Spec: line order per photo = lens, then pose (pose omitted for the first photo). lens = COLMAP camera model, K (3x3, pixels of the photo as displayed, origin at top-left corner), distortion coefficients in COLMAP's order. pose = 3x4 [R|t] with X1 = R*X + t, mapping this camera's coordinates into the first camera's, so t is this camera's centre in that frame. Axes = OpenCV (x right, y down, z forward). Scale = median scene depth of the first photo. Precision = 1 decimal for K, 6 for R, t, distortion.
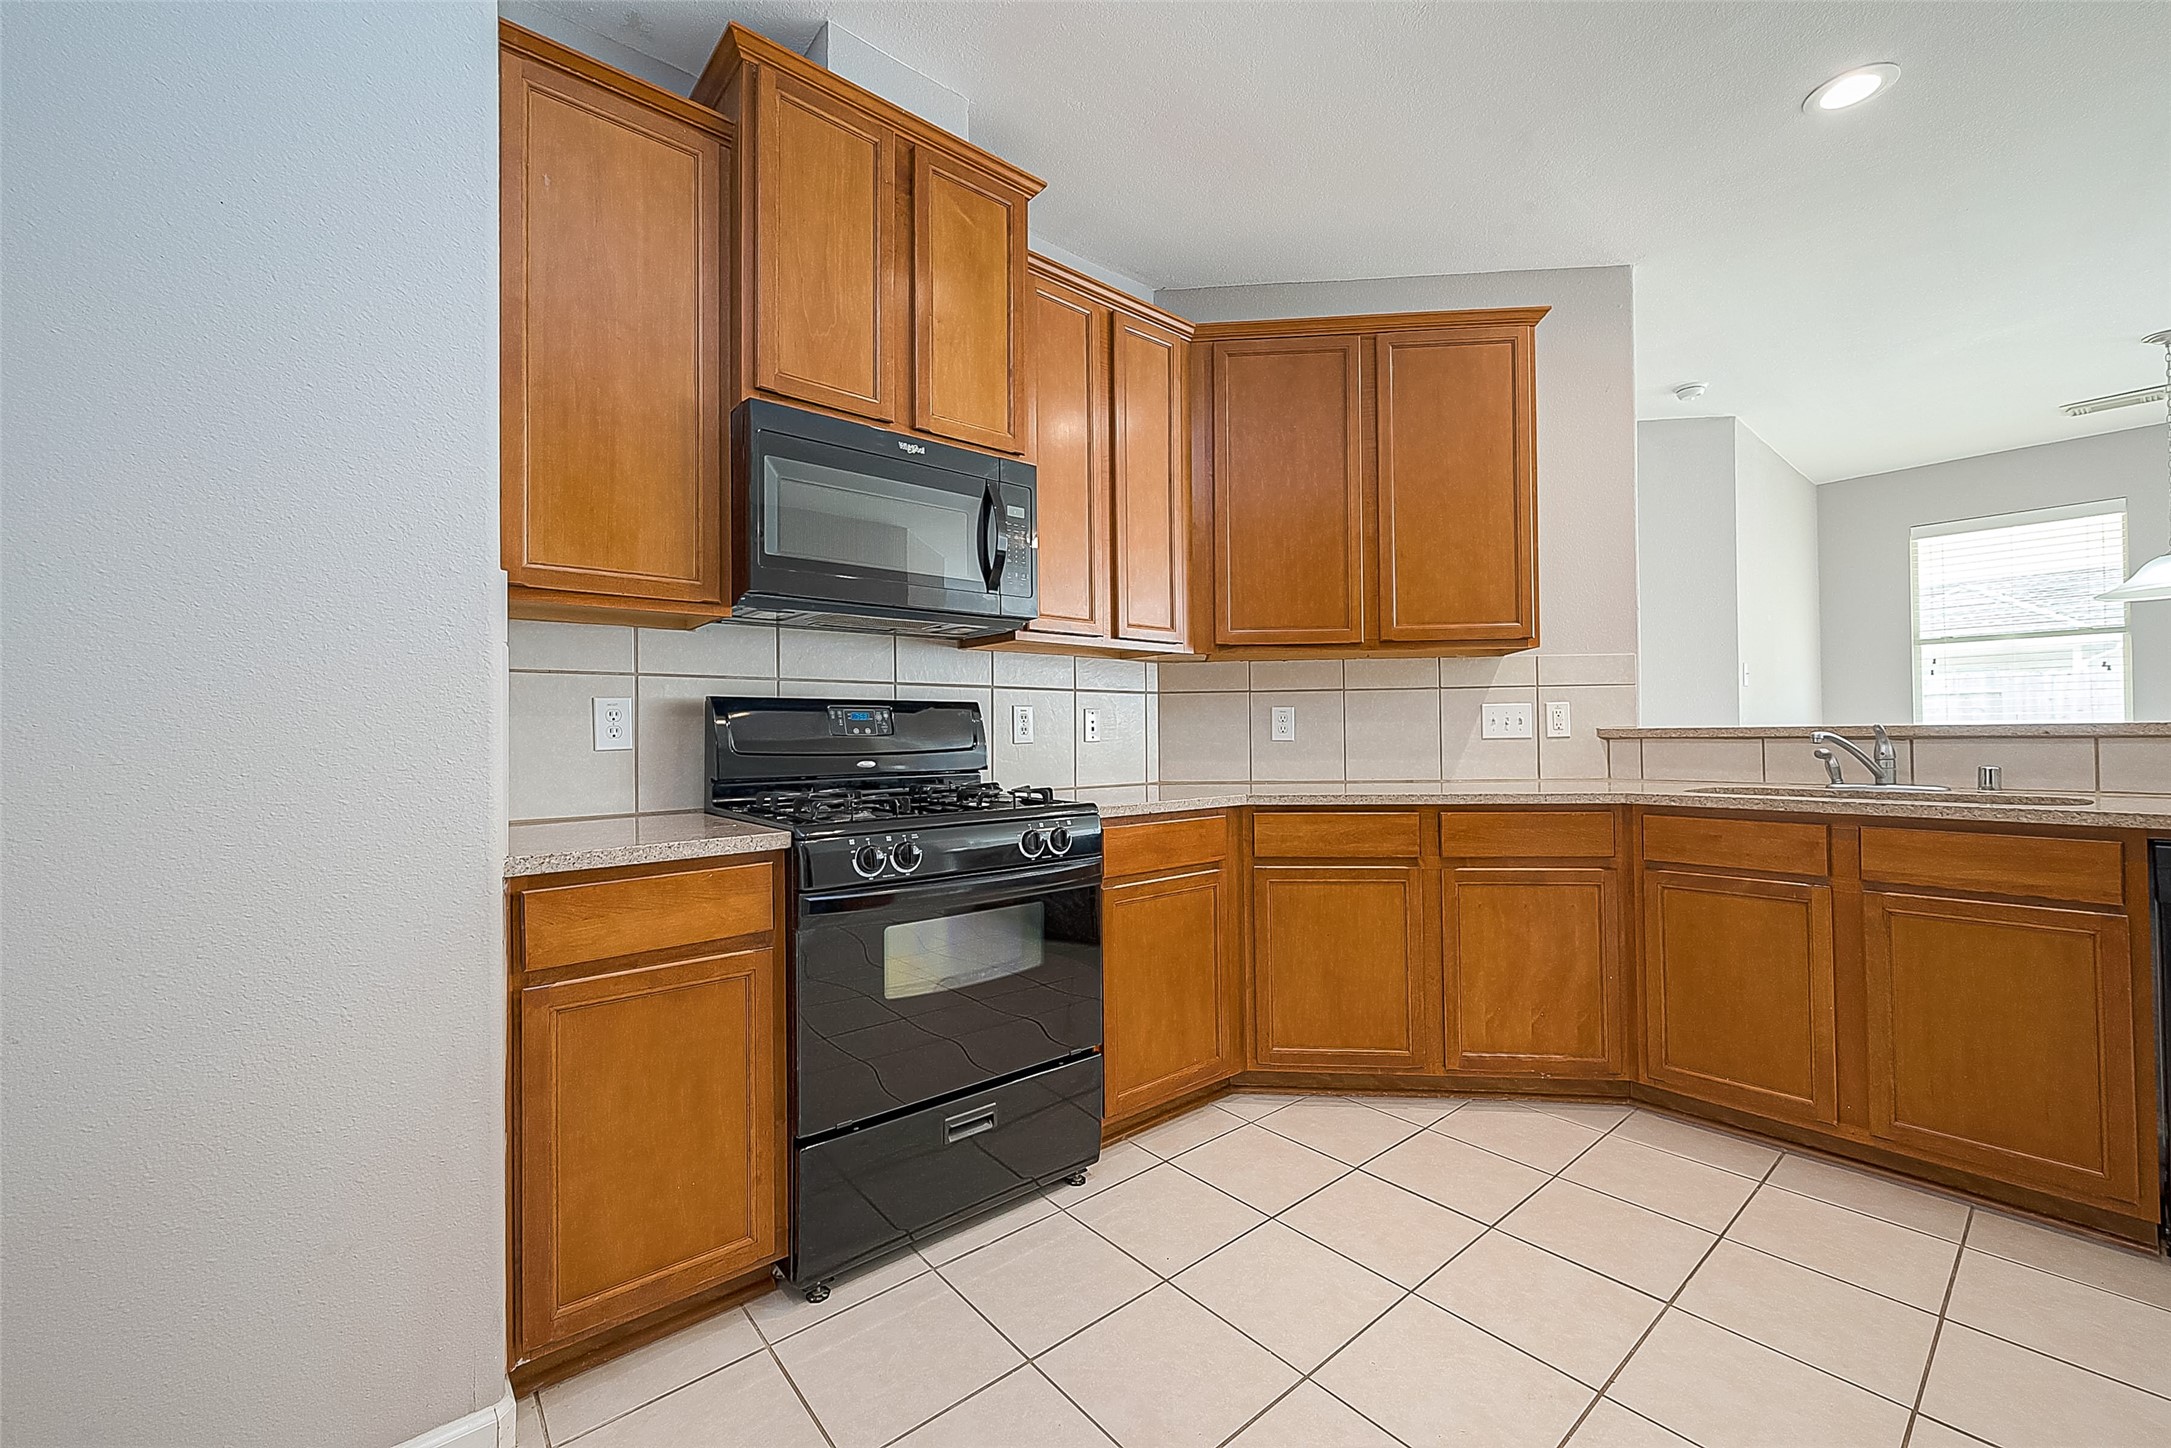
lens RADIAL K [[867.1, 0, 1086.3], [0, 867.1, 722.1], [0, 0, 1]] dist [0.001223, 0.000446]
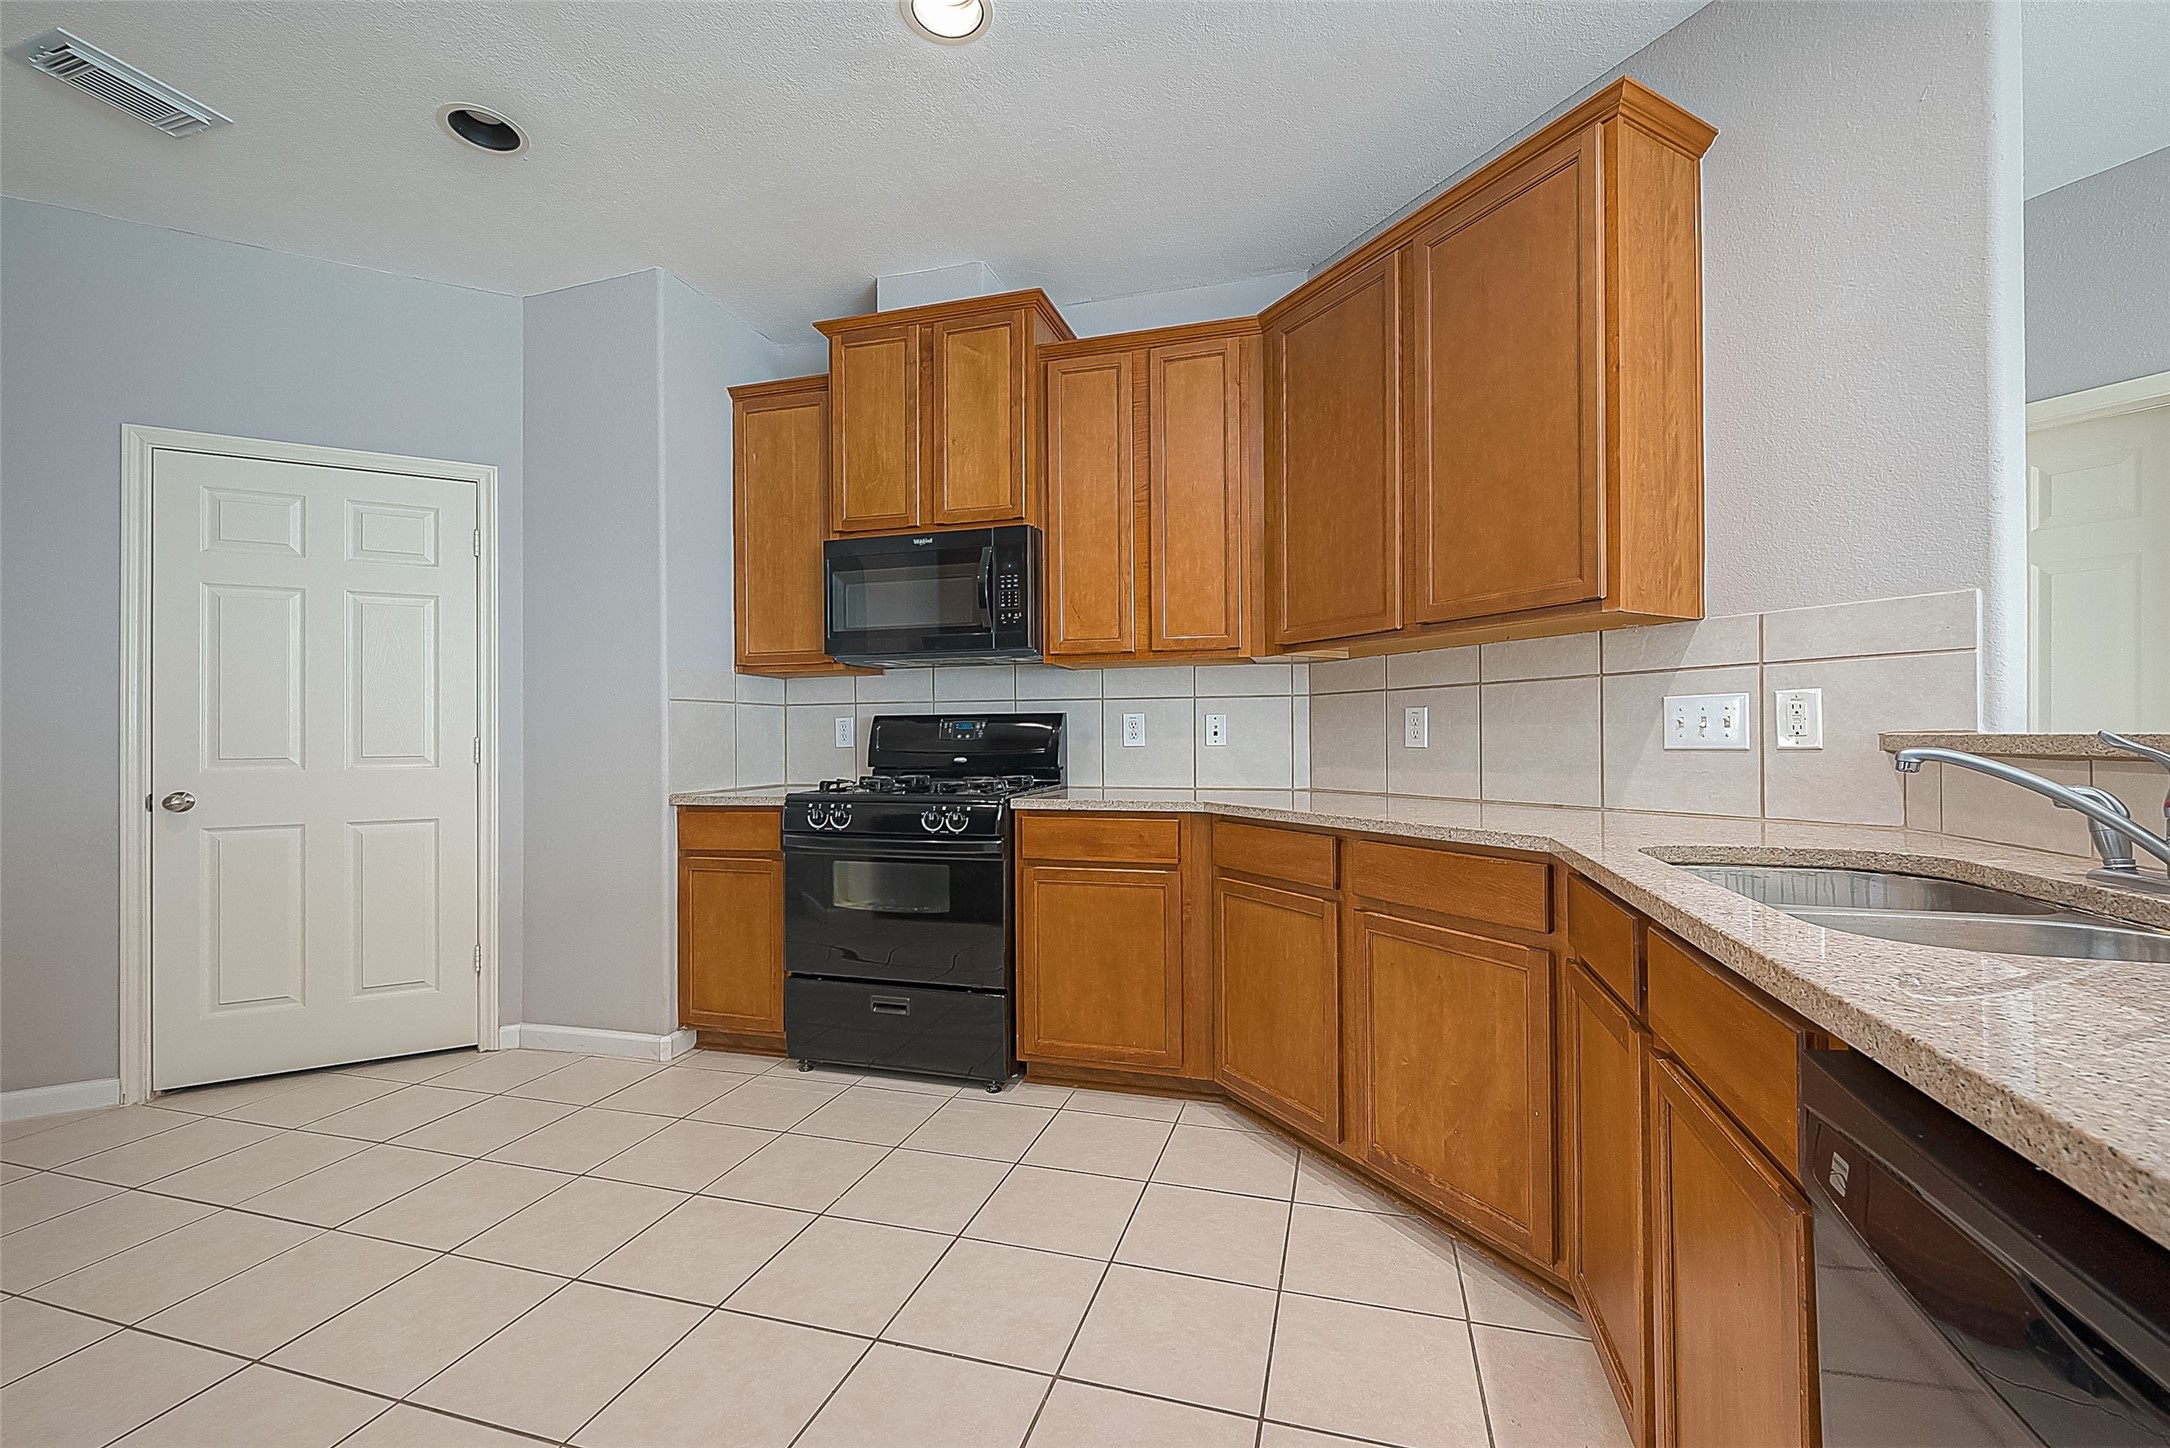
lens RADIAL K [[866.7, 0, 1095.6], [0, 866.7, 730.1], [0, 0, 1]] dist [0.001223, 0.000446]
pose [[0.563341, -0.000384, -0.826224, 0.947740], [0.014006, 0.999861, 0.009085, -0.009263], [0.826106, -0.016690, 0.563268, 0.346016]]
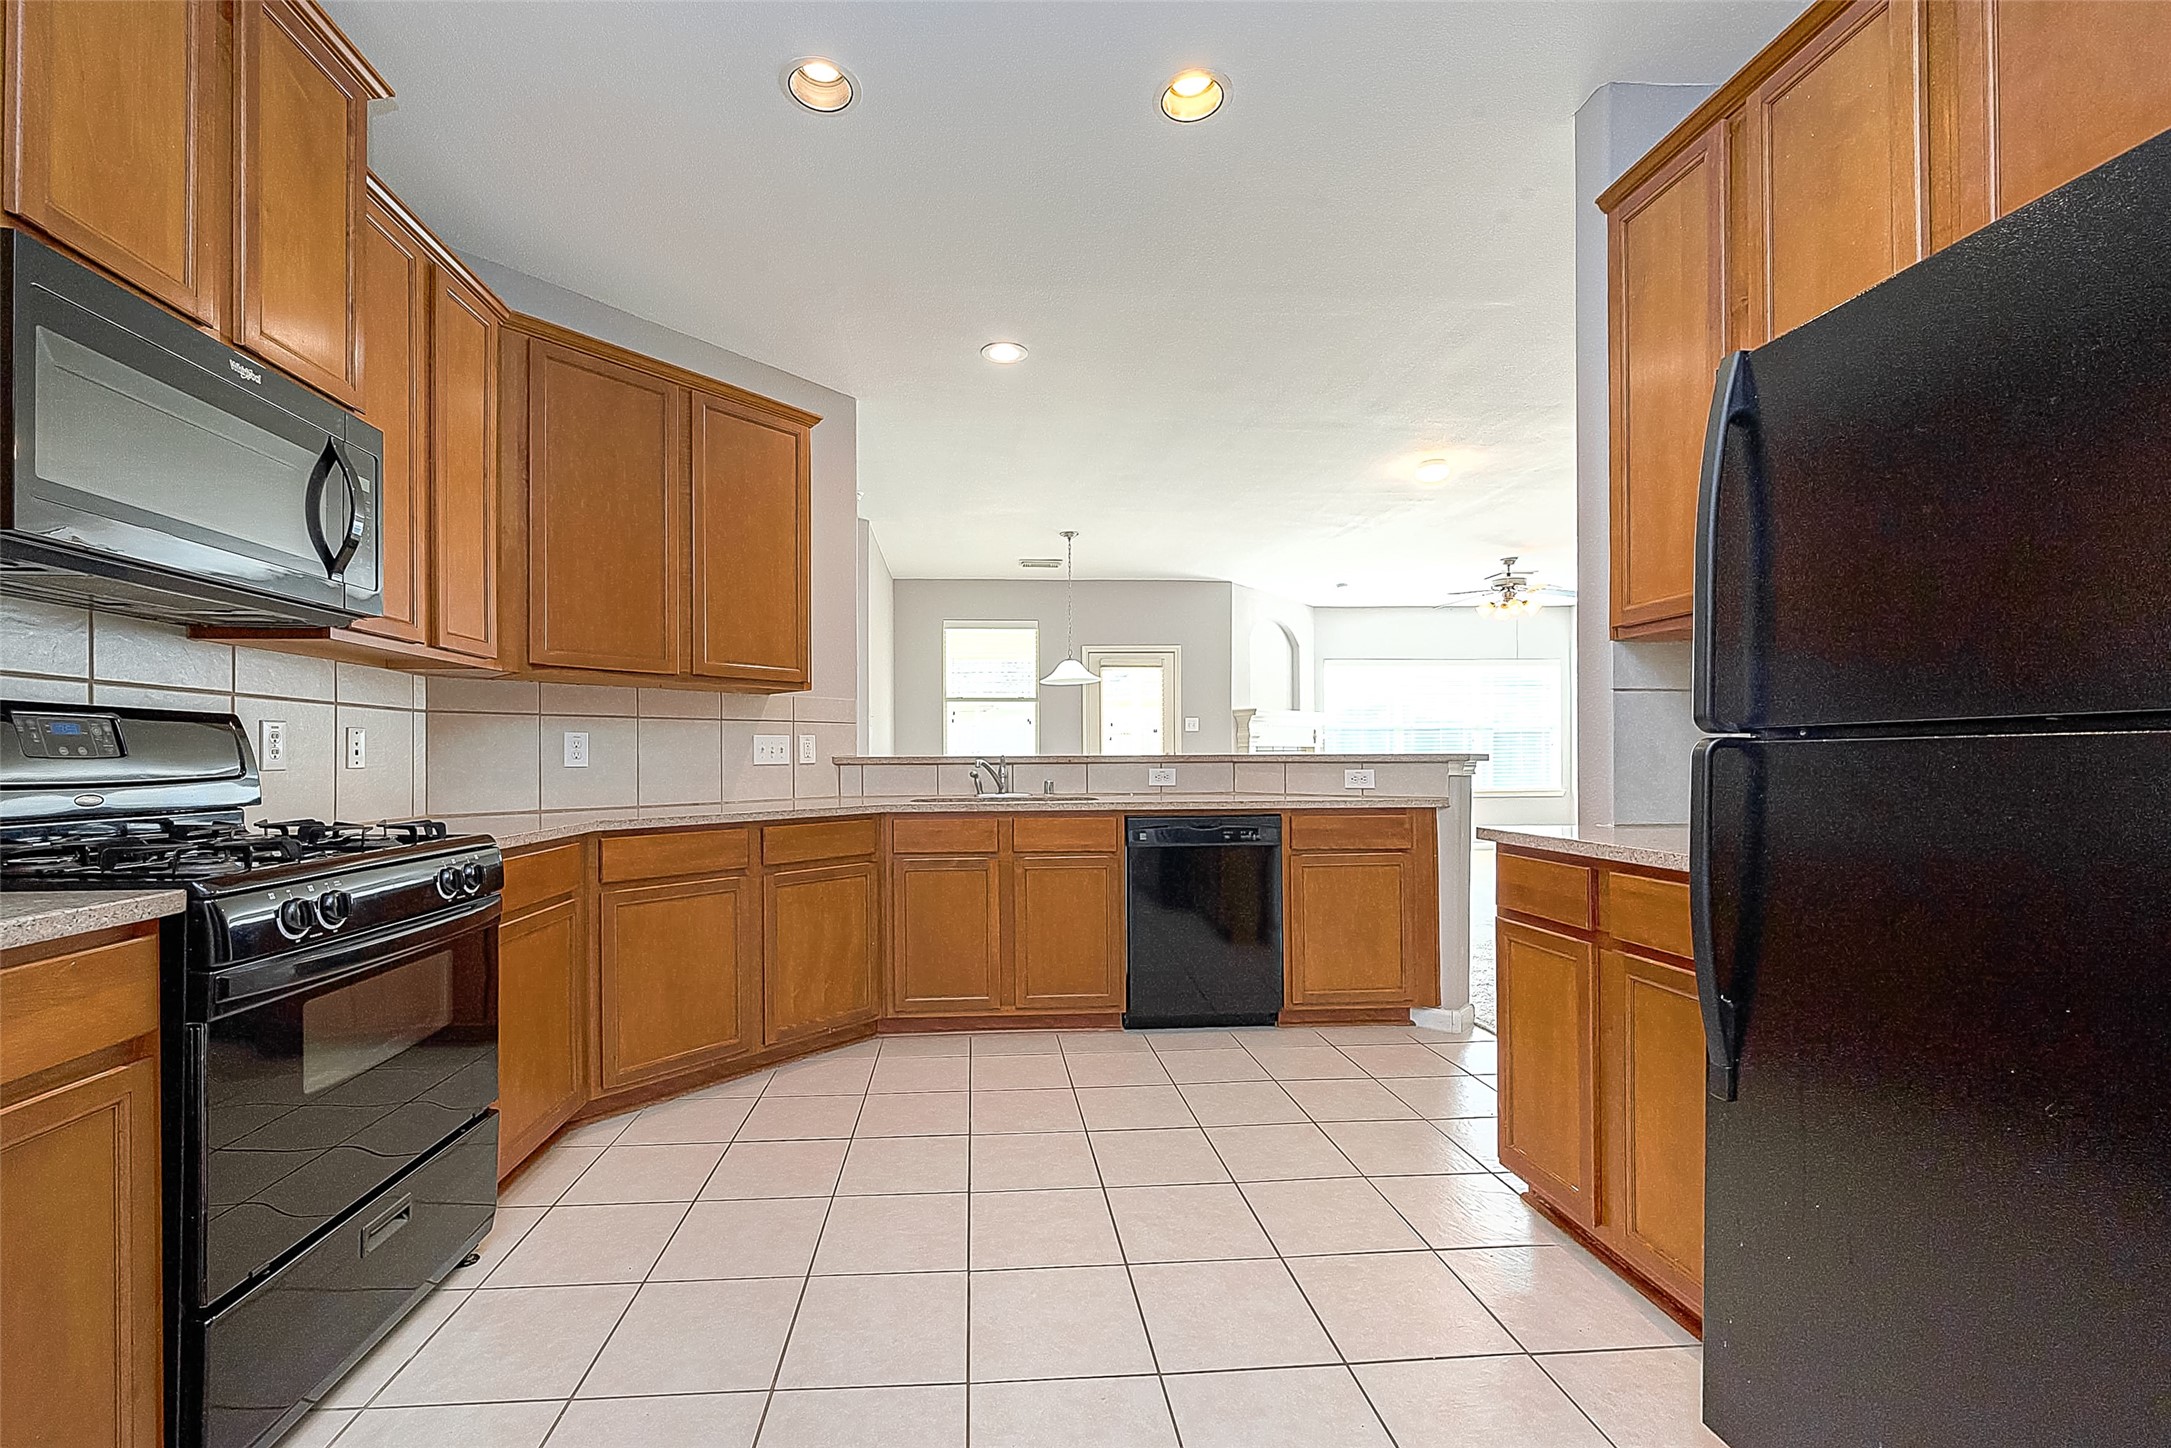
lens RADIAL K [[867.1, 0, 1026.0], [0, 867.1, 758.4], [0, 0, 1]] dist [0.001223, 0.000446]
pose [[0.603416, 0.005374, 0.797408, -0.314008], [-0.012487, 0.999918, 0.002710, 0.003916], [-0.797329, -0.011592, 0.603434, 0.011059]]
